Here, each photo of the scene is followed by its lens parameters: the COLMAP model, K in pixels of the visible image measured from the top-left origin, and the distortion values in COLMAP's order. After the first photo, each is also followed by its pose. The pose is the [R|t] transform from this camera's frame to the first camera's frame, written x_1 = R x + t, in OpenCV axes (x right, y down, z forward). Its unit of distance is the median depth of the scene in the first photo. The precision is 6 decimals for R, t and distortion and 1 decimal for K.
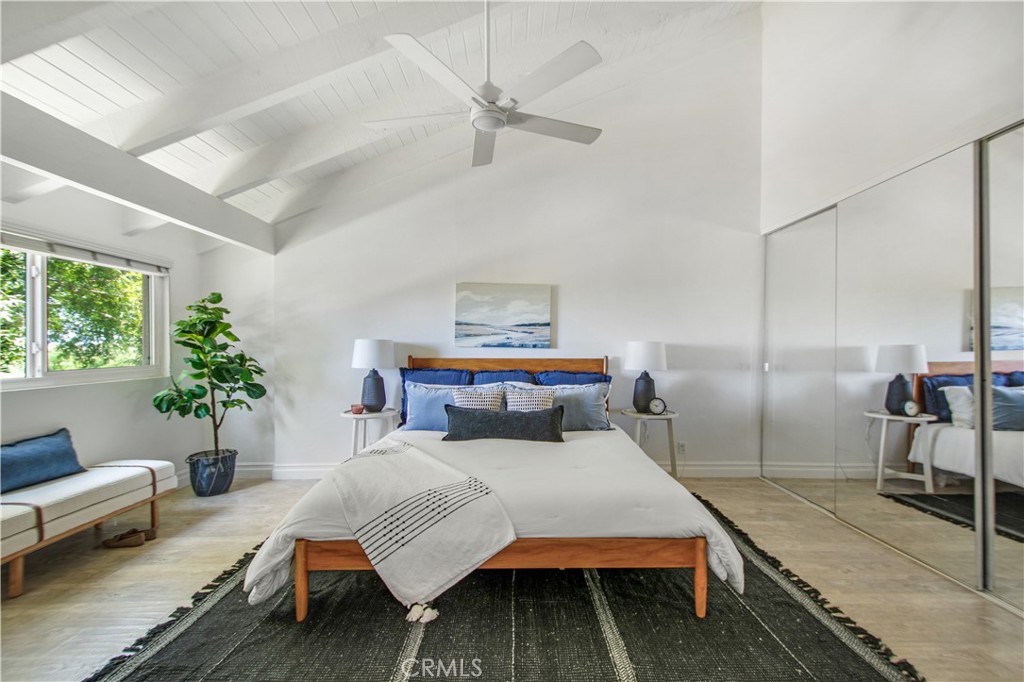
lens RADIAL K [[453.8, 0, 522.1], [0, 453.8, 342.0], [0, 0, 1]] dist [0.001705, -0.001165]
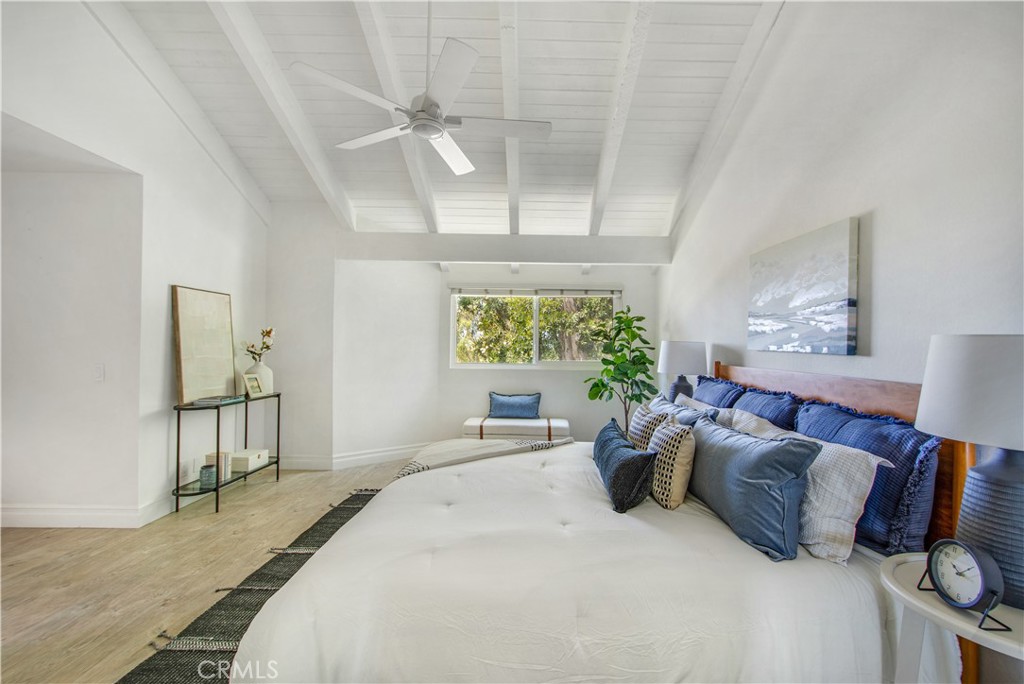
lens RADIAL K [[453.8, 0, 519.6], [0, 453.8, 344.2], [0, 0, 1]] dist [0.001705, -0.001165]
pose [[-0.024318, -0.006170, -0.999685, 0.556083], [-0.003959, 0.999974, -0.006076, 0.007273], [0.999696, 0.003810, -0.024341, 0.700535]]
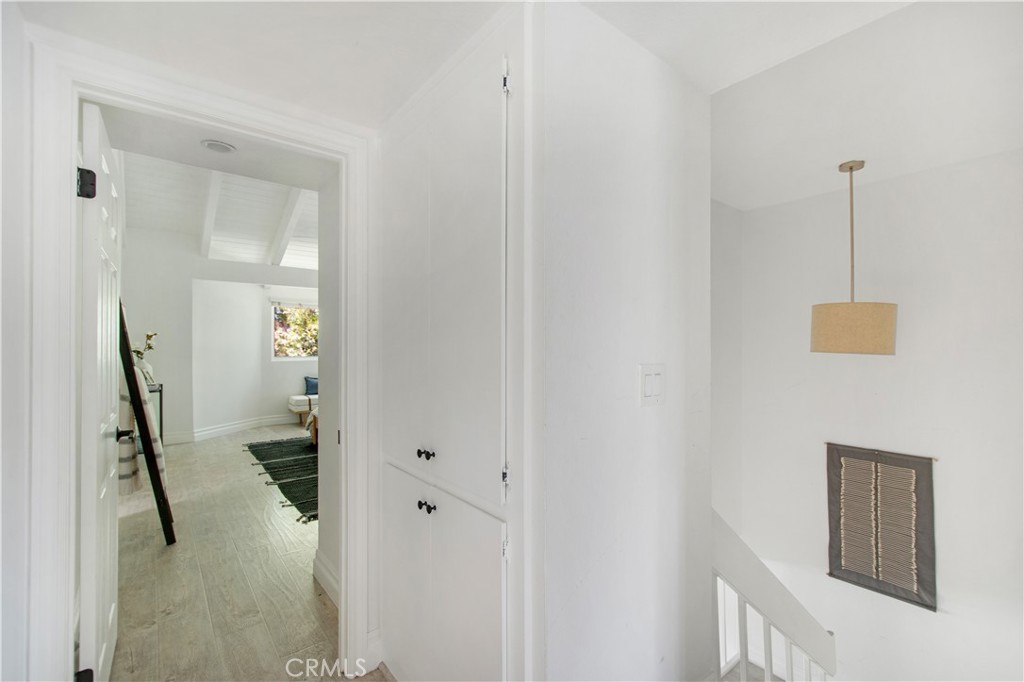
lens RADIAL K [[453.8, 0, 524.2], [0, 453.8, 342.5], [0, 0, 1]] dist [0.001705, -0.001165]
pose [[0.616737, 0.001269, -0.787168, 1.229791], [0.003594, 0.999984, 0.004428, -0.006900], [0.787161, -0.005560, 0.616723, 0.157941]]
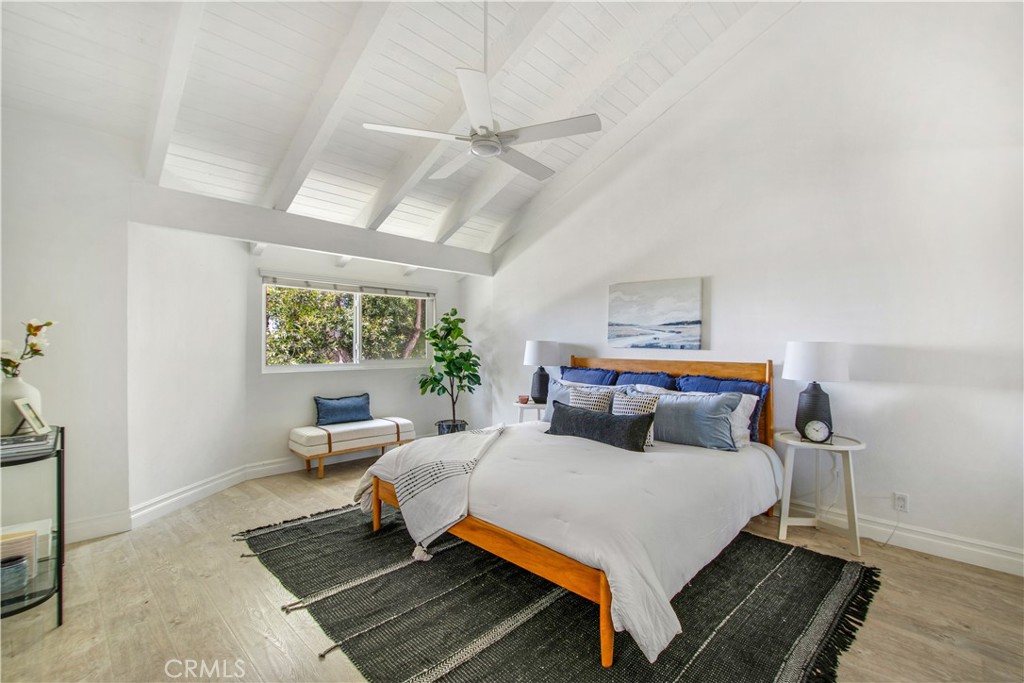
lens RADIAL K [[453.8, 0, 525.2], [0, 453.8, 343.4], [0, 0, 1]] dist [0.001705, -0.001165]
pose [[0.707199, -0.000662, -0.707014, 0.459793], [0.003082, 0.999993, 0.002147, -0.001276], [0.707008, -0.003698, 0.707196, 0.150678]]
